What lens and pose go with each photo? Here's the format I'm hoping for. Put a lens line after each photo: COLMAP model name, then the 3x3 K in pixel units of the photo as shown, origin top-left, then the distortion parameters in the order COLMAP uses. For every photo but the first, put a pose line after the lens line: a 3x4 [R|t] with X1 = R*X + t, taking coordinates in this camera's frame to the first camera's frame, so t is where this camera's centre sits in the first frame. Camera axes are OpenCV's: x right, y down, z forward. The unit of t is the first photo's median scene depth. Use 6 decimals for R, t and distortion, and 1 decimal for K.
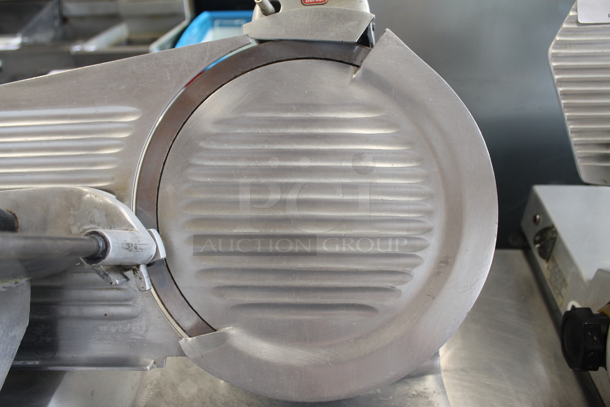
lens RADIAL K [[520.6, 0, 300.8], [0, 520.6, 201.3], [0, 0, 1]] dist [-0.154243, 0.135568]
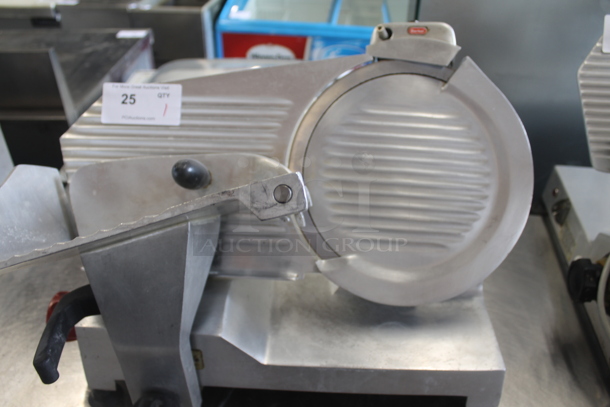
lens RADIAL K [[520.6, 0, 302.9], [0, 520.6, 203.0], [0, 0, 1]] dist [-0.154243, 0.135568]
pose [[0.998308, 0.055754, -0.016534, -0.210588], [-0.054064, 0.994536, 0.089302, -0.025808], [0.021422, -0.088257, 0.995867, -0.403149]]
